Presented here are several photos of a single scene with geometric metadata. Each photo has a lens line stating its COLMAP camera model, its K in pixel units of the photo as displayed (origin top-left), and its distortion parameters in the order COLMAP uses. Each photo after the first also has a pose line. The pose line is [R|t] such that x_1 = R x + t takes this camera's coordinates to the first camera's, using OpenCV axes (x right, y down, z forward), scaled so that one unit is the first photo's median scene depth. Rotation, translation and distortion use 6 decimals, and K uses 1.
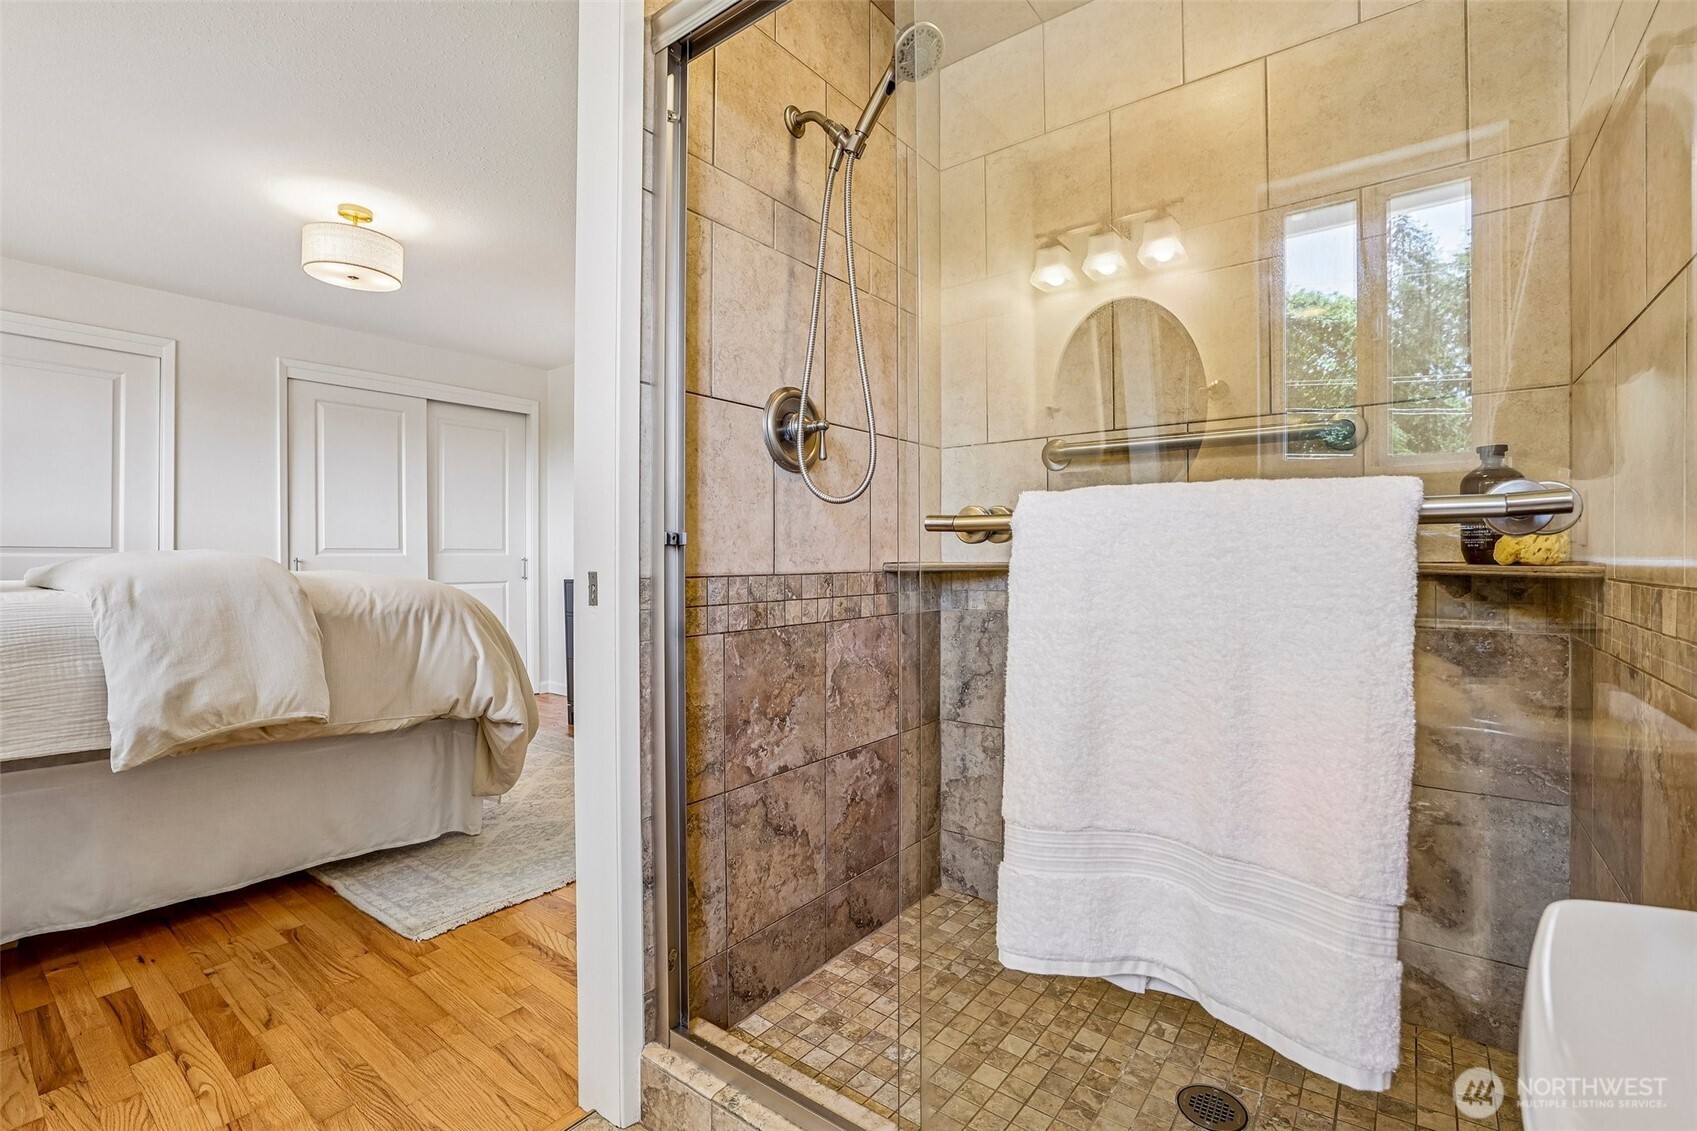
lens RADIAL K [[745.4, 0, 848.7], [0, 745.4, 547.9], [0, 0, 1]] dist [-0.002230, -0.000241]
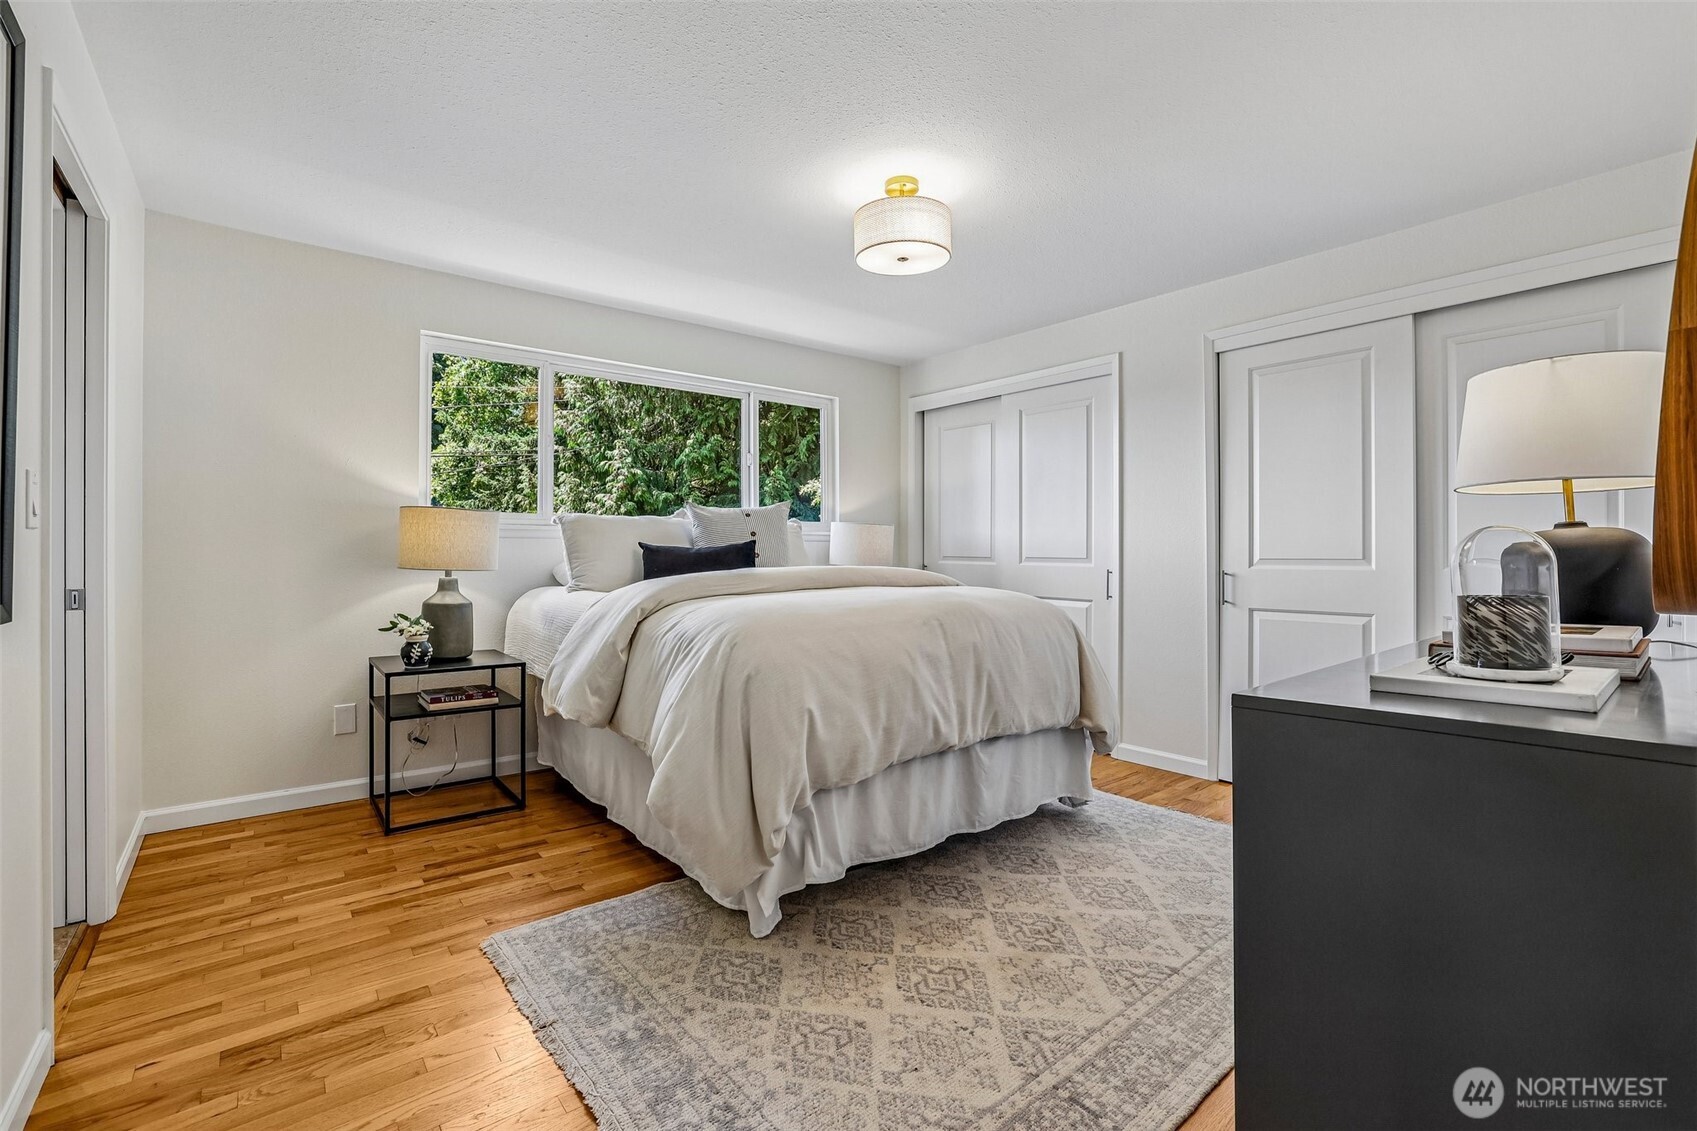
lens RADIAL K [[745.4, 0, 848.7], [0, 745.4, 547.9], [0, 0, 1]] dist [-0.002230, -0.000241]
pose [[-0.233769, 0.003307, -0.972287, 0.215675], [0.008693, 0.999961, 0.001311, -0.023236], [0.972253, -0.008146, -0.233789, 1.134358]]
